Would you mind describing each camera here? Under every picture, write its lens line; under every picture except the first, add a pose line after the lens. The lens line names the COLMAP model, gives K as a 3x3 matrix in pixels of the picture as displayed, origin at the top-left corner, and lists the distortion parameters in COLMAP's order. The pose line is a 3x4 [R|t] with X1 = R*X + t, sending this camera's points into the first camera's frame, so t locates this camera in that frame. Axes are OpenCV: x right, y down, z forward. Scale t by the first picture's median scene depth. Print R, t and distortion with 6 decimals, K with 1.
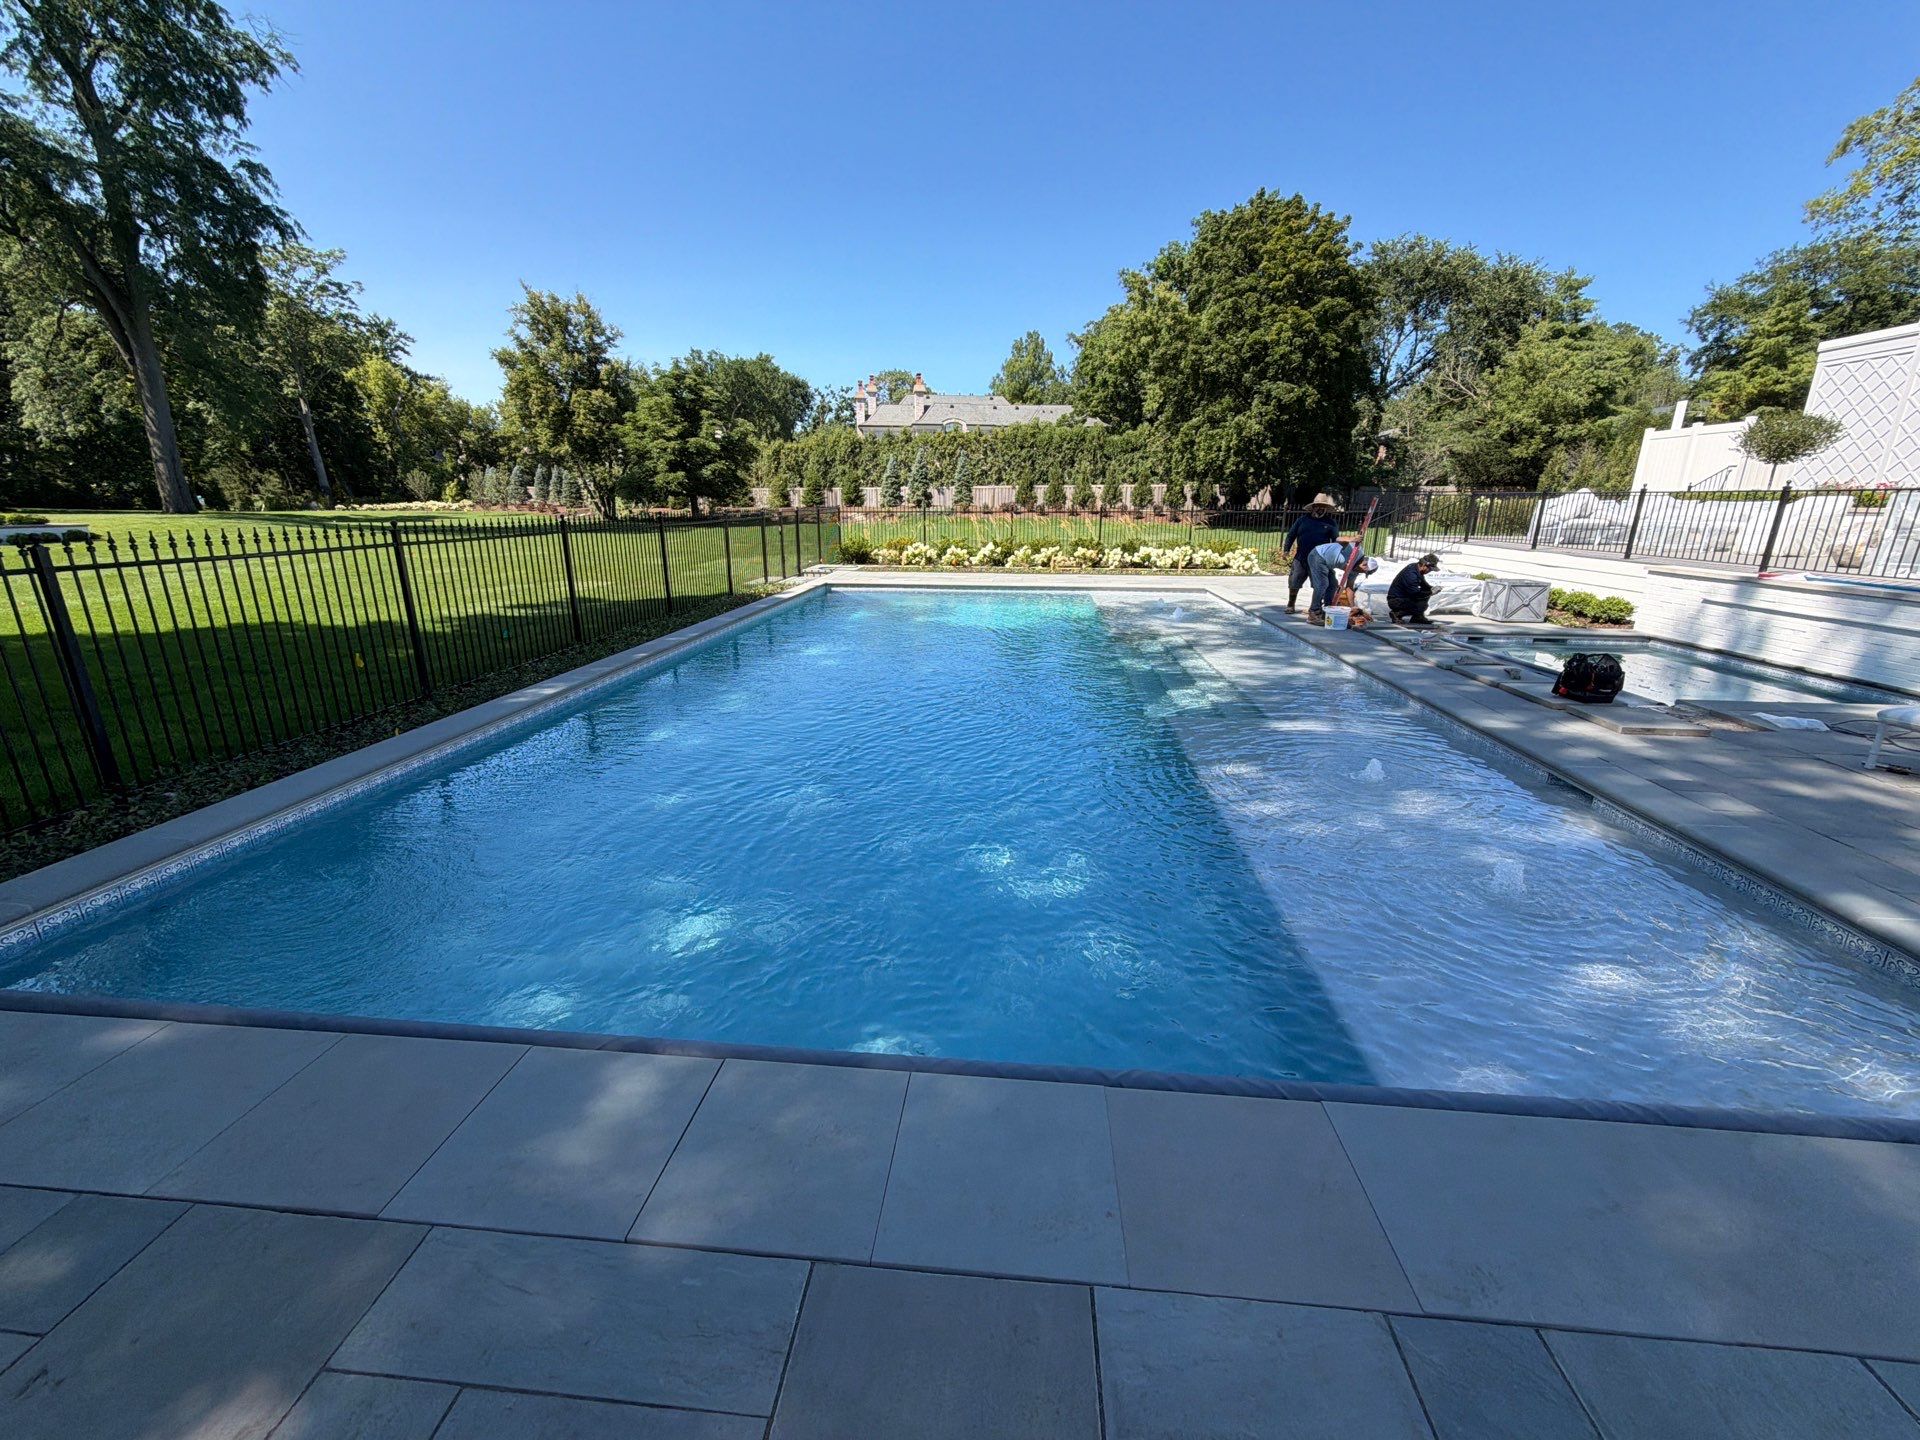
lens RADIAL K [[763.9, 0, 961.2], [0, 763.9, 716.5], [0, 0, 1]] dist [0.002480, 0.000623]
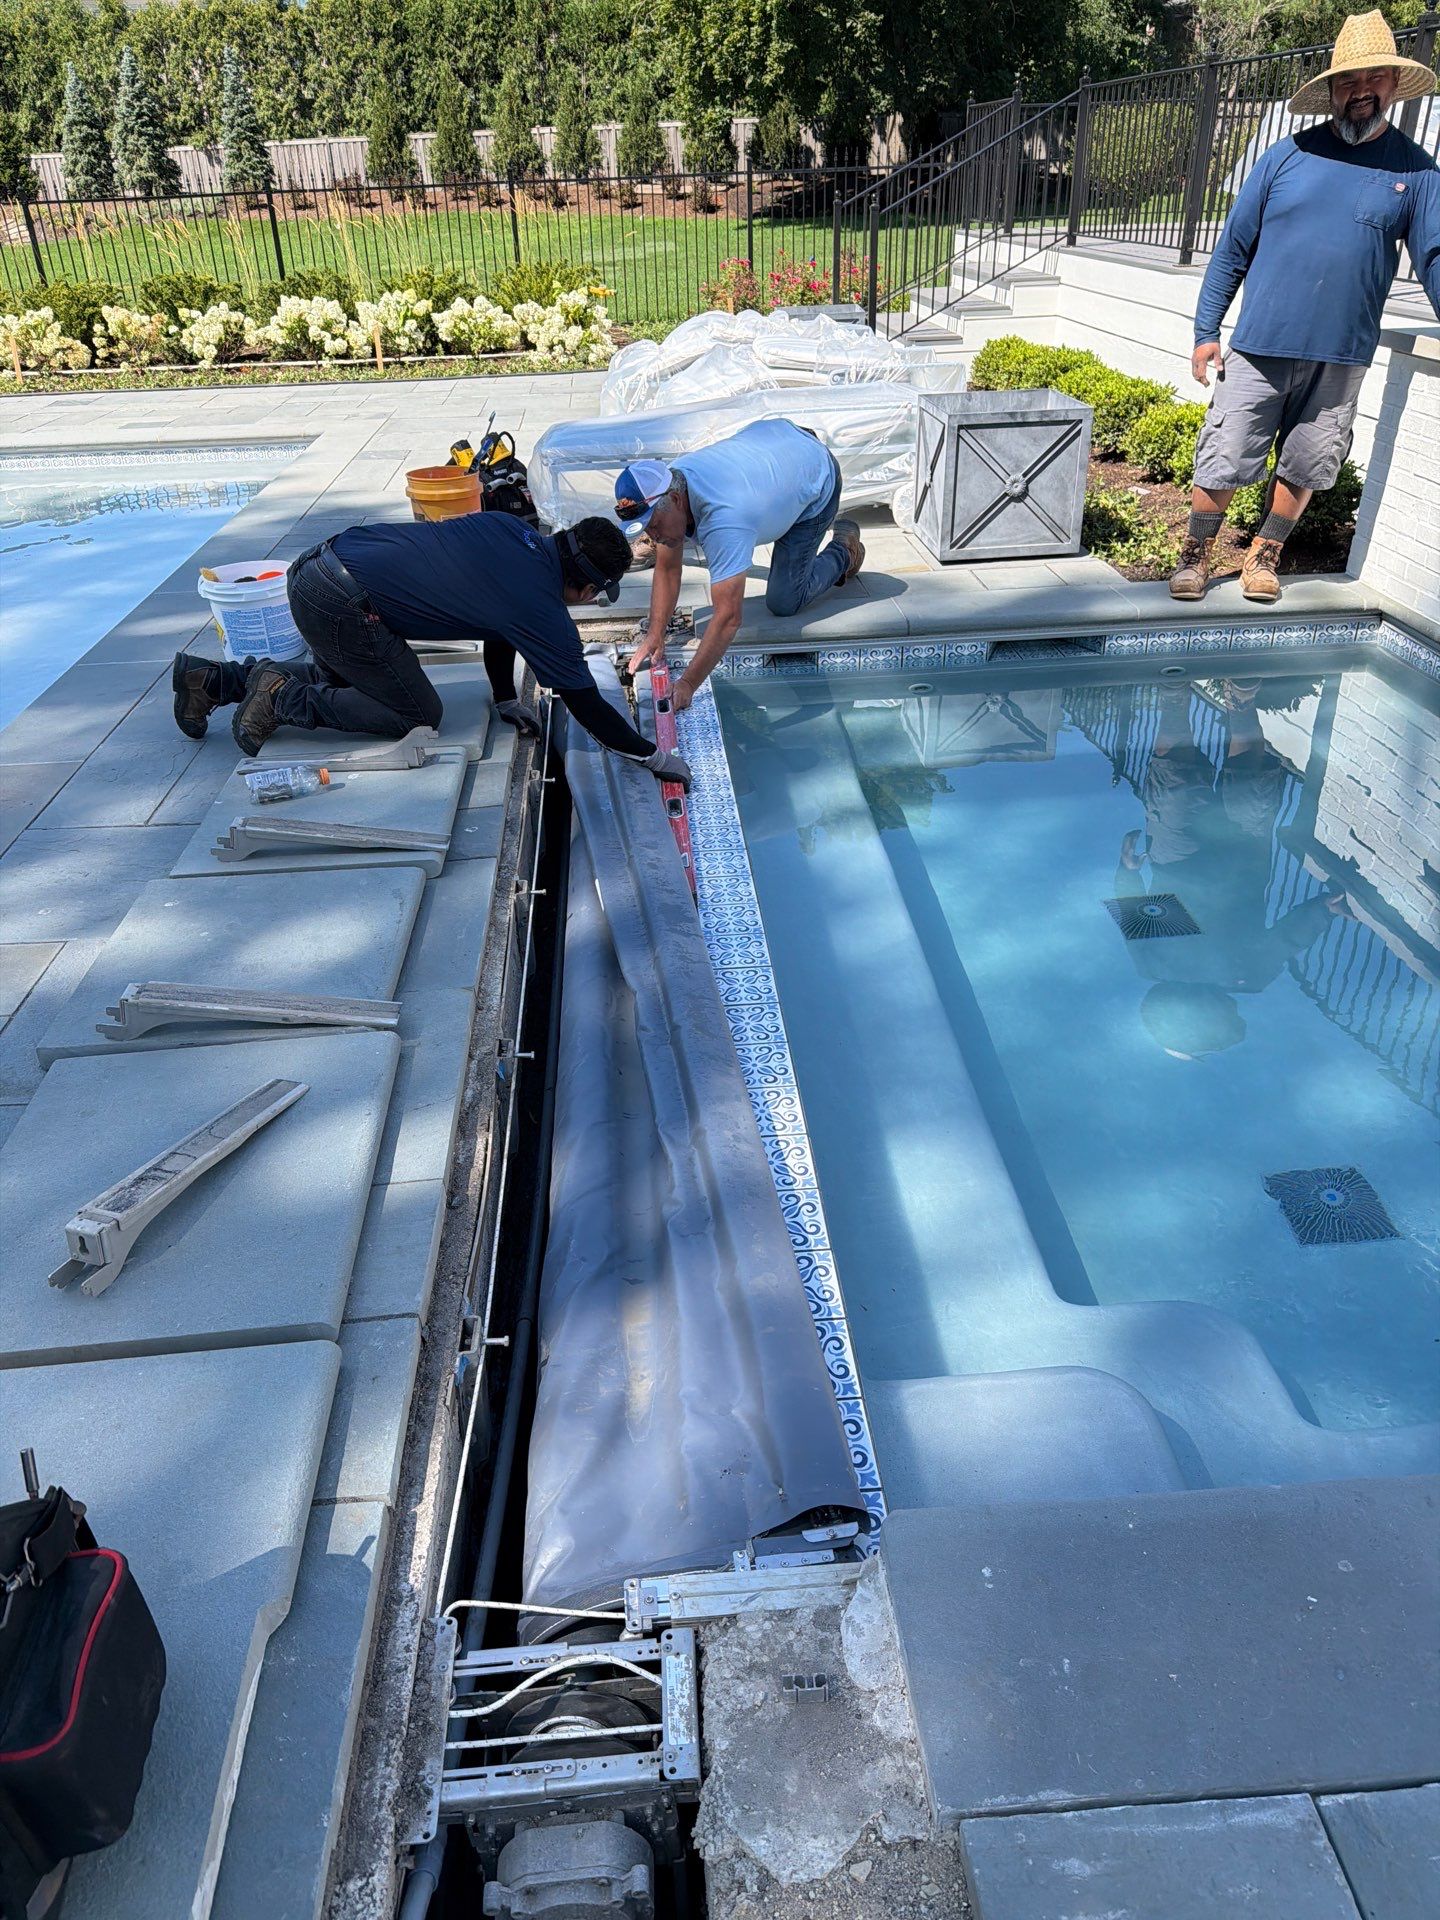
lens RADIAL K [[1357.7, 0, 696.0], [0, 1357.7, 967.1], [0, 0, 1]] dist [0.024764, -0.025468]
pose [[0.988050, -0.105109, 0.112737, 0.139907], [0.073993, 0.965080, 0.251289, -0.028921], [-0.135212, -0.239944, 0.961324, 0.126037]]
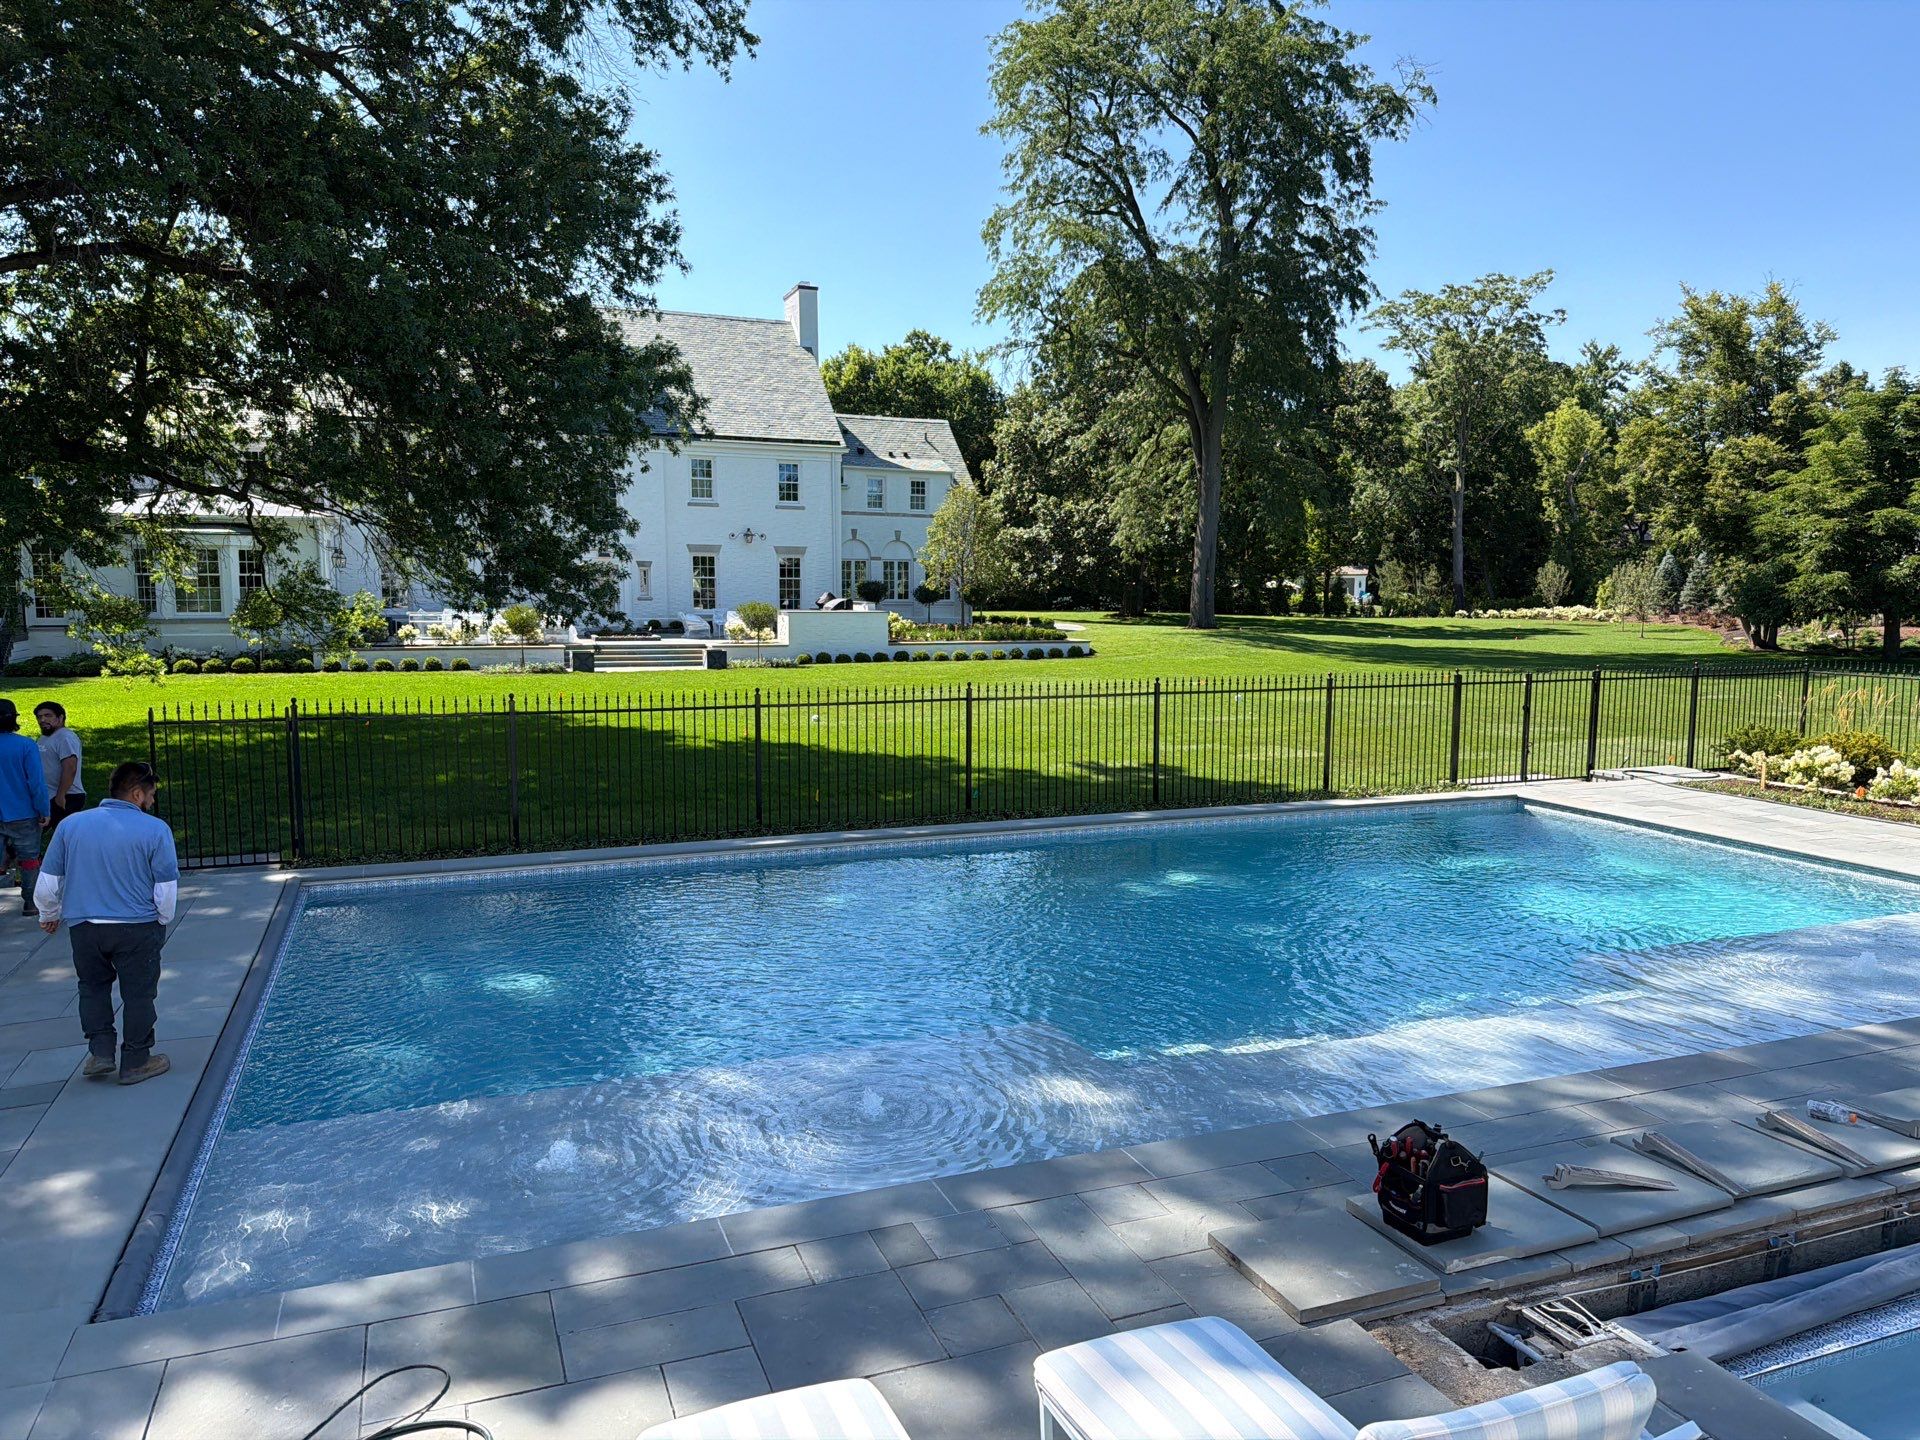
lens RADIAL K [[1357.7, 0, 977.9], [0, 1357.7, 769.6], [0, 0, 1]] dist [0.024764, -0.025468]
pose [[0.464337, 0.118696, -0.877669, 0.212081], [-0.245121, 0.969491, 0.001431, -0.032134], [0.851062, 0.214470, 0.479266, 0.037693]]
